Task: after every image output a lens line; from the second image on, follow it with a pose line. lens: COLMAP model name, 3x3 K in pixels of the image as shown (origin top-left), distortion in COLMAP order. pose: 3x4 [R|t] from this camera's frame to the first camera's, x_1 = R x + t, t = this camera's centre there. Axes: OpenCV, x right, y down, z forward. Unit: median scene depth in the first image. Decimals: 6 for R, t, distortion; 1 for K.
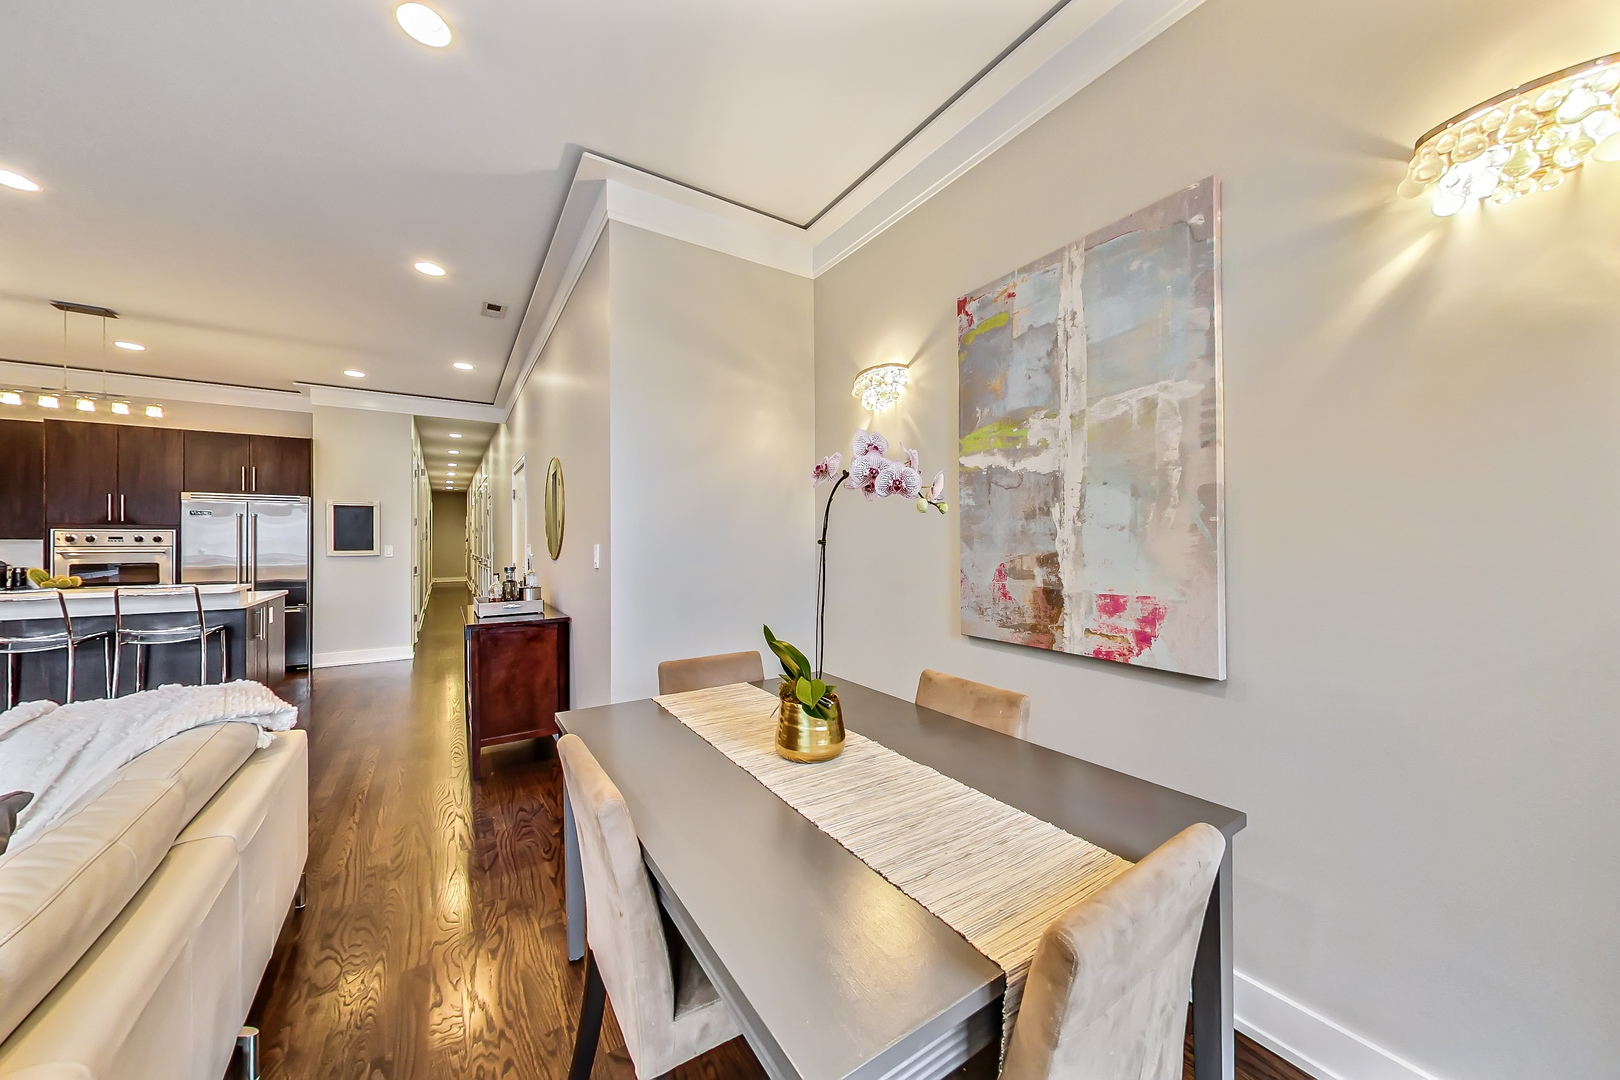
lens RADIAL K [[562.4, 0, 811.1], [0, 562.4, 541.2], [0, 0, 1]] dist [0.003437, -0.000198]
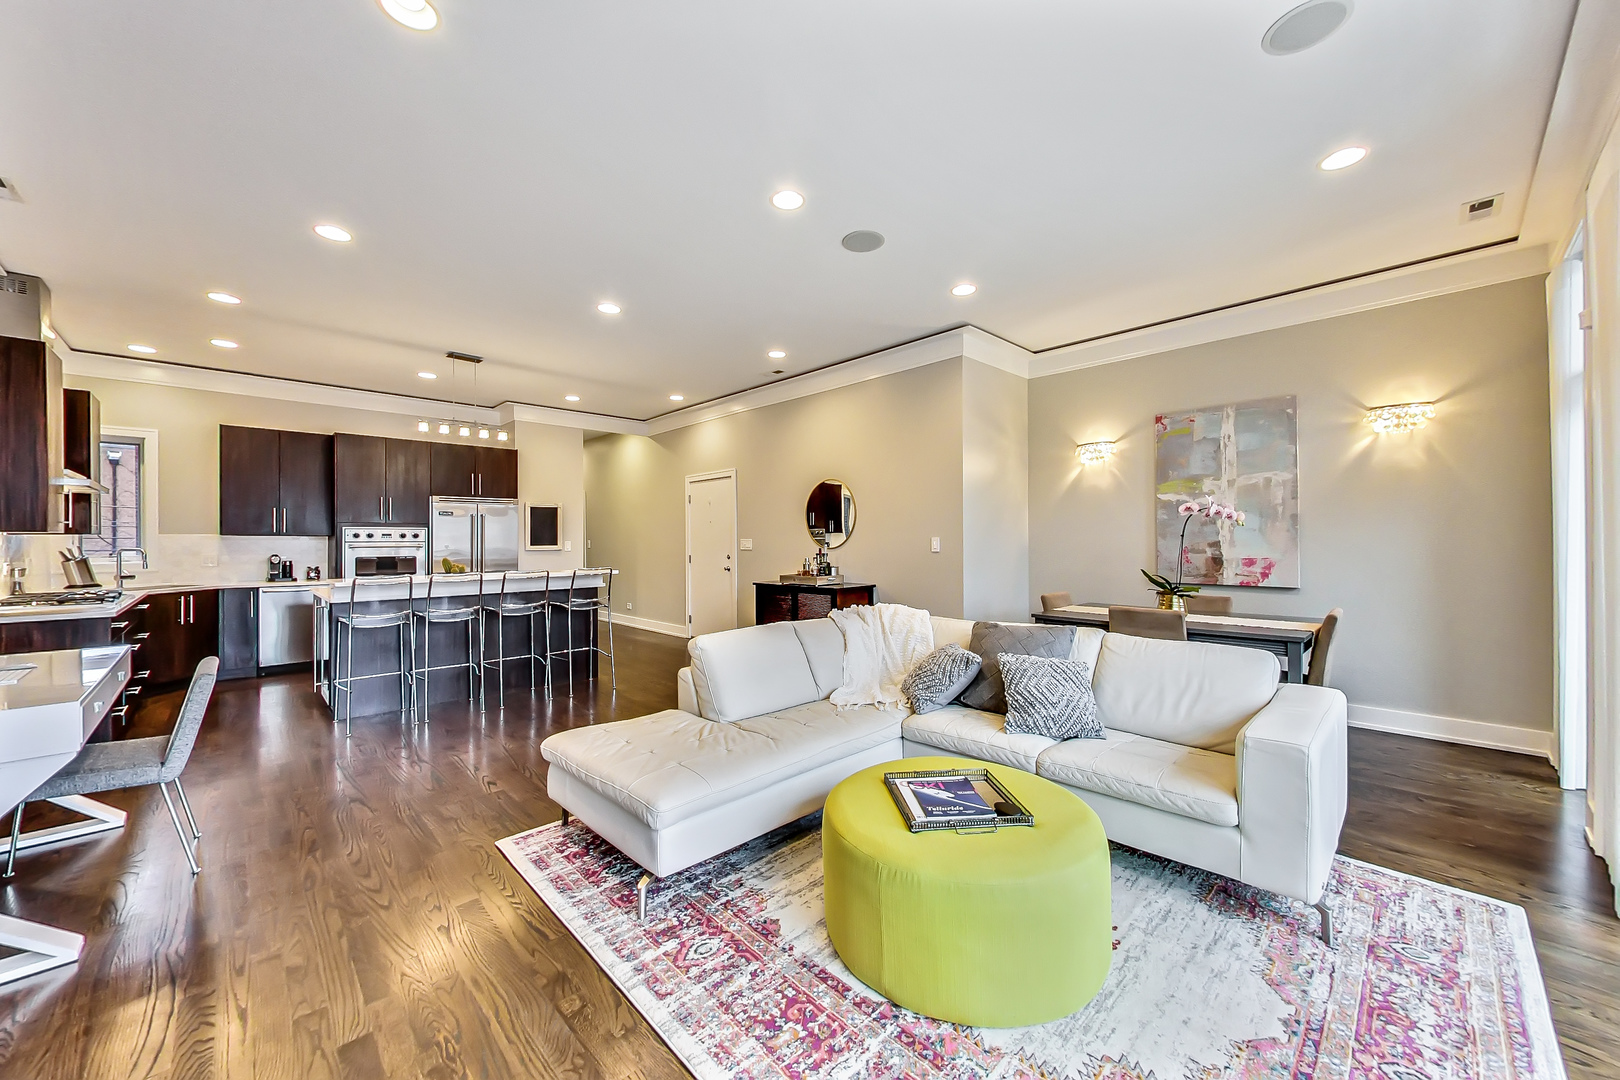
lens RADIAL K [[608.7, 0, 811.7], [0, 608.7, 541.9], [0, 0, 1]] dist [0.000820, -0.000169]
pose [[0.982796, -0.002060, 0.184684, -1.451570], [0.001193, 0.999988, 0.004805, 0.010190], [-0.184691, -0.004502, 0.982786, -0.979660]]
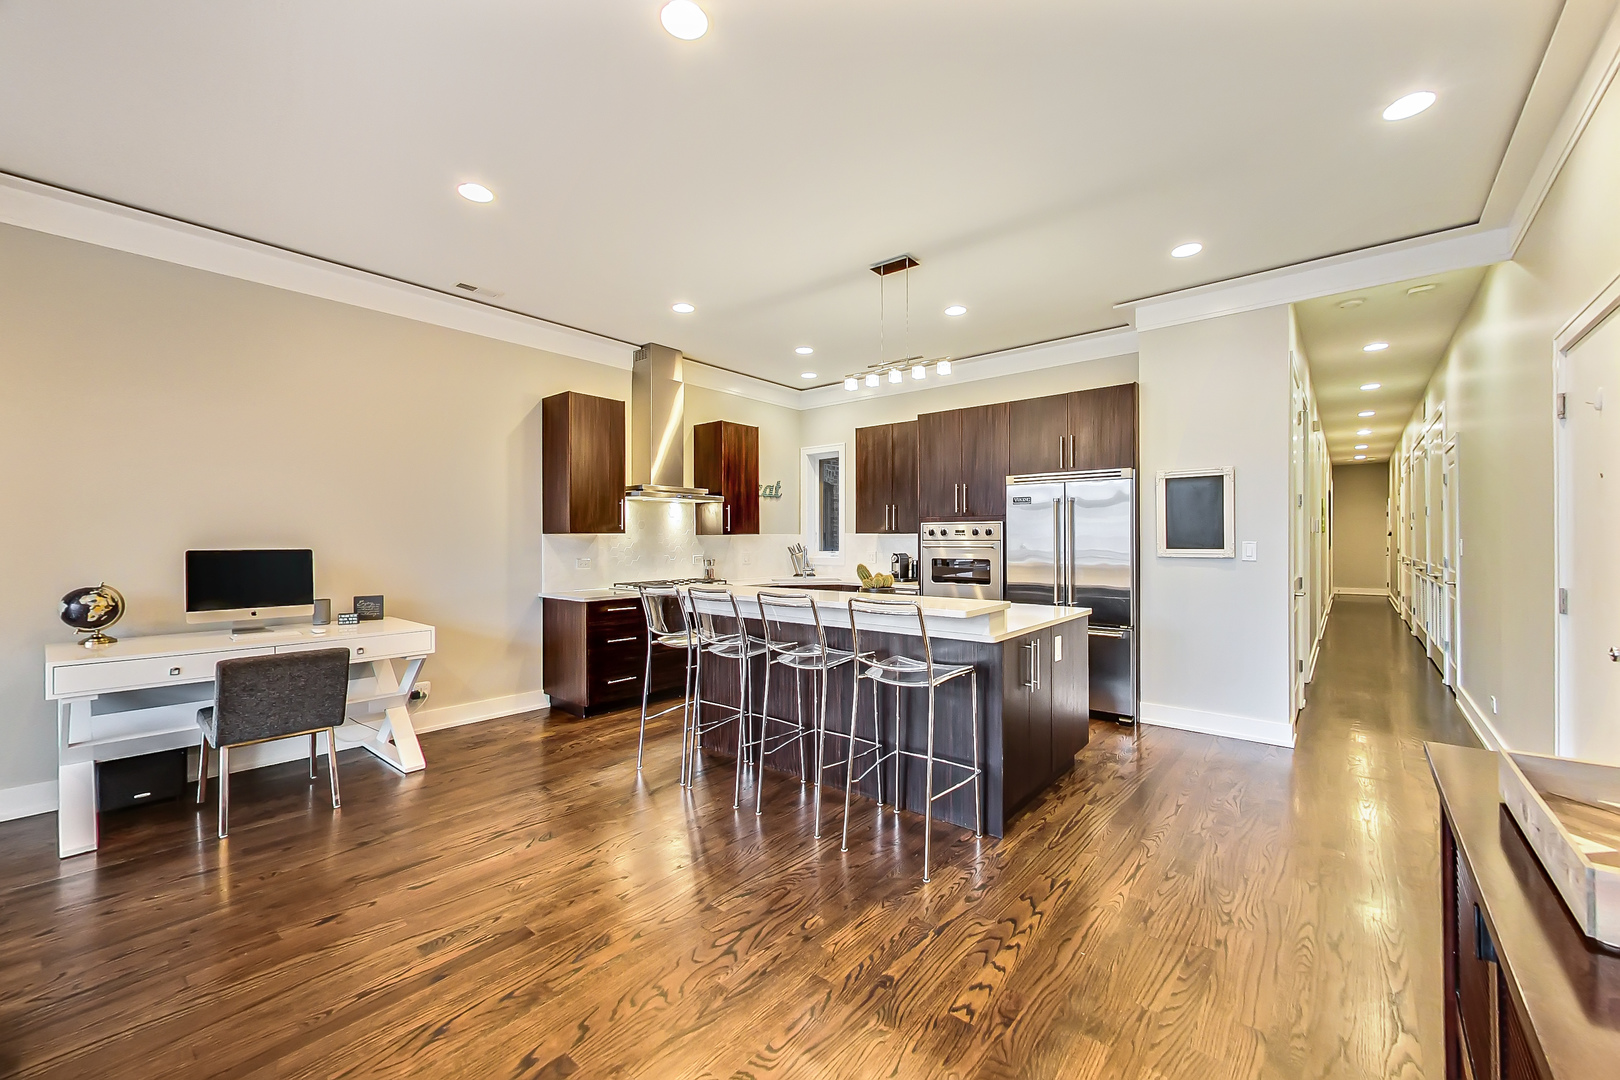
lens RADIAL K [[638.7, 0, 807.3], [0, 638.7, 536.4], [0, 0, 1]] dist [0.004459, 0.000362]
pose [[0.285868, -0.003145, -0.958264, -0.746158], [0.002346, 0.999994, -0.002582, 0.010376], [0.958266, -0.001510, 0.285874, 1.130838]]
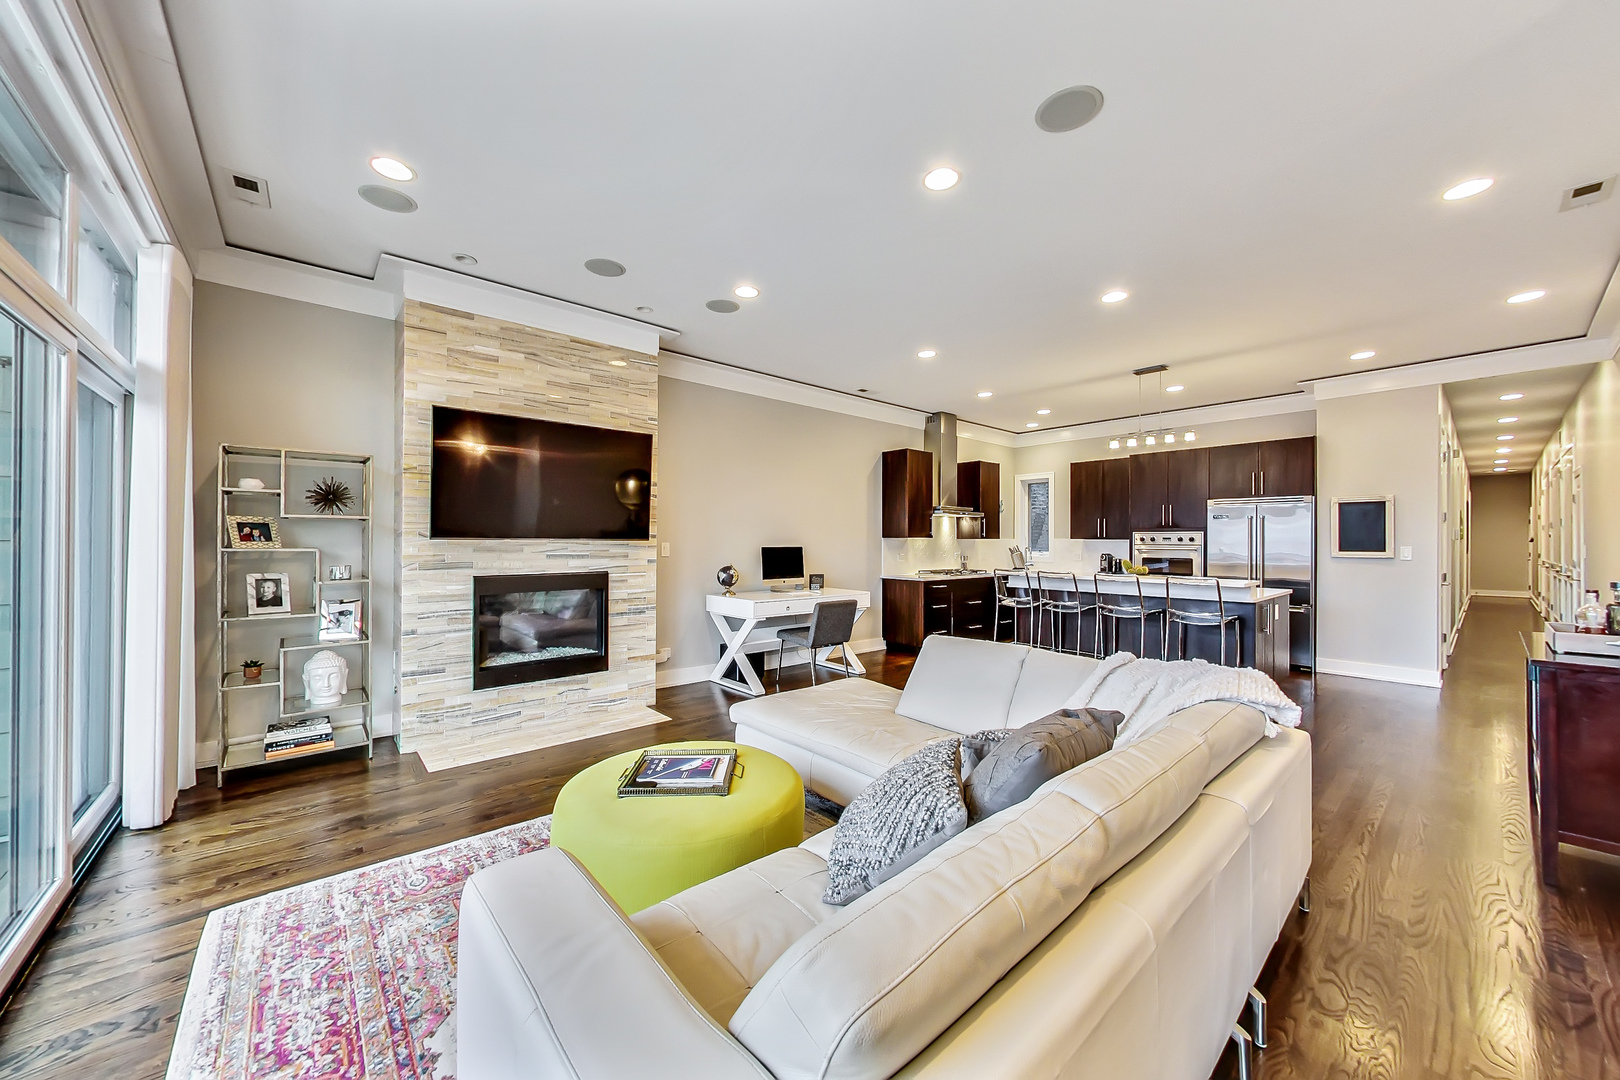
lens RADIAL K [[582.9, 0, 804.0], [0, 582.9, 538.8], [0, 0, 1]] dist [0.001224, -0.001047]
pose [[0.125793, -0.001199, -0.992056, 0.001803], [-0.002708, 0.999995, -0.001552, 0.000007], [0.992053, 0.002881, 0.125789, -0.002960]]
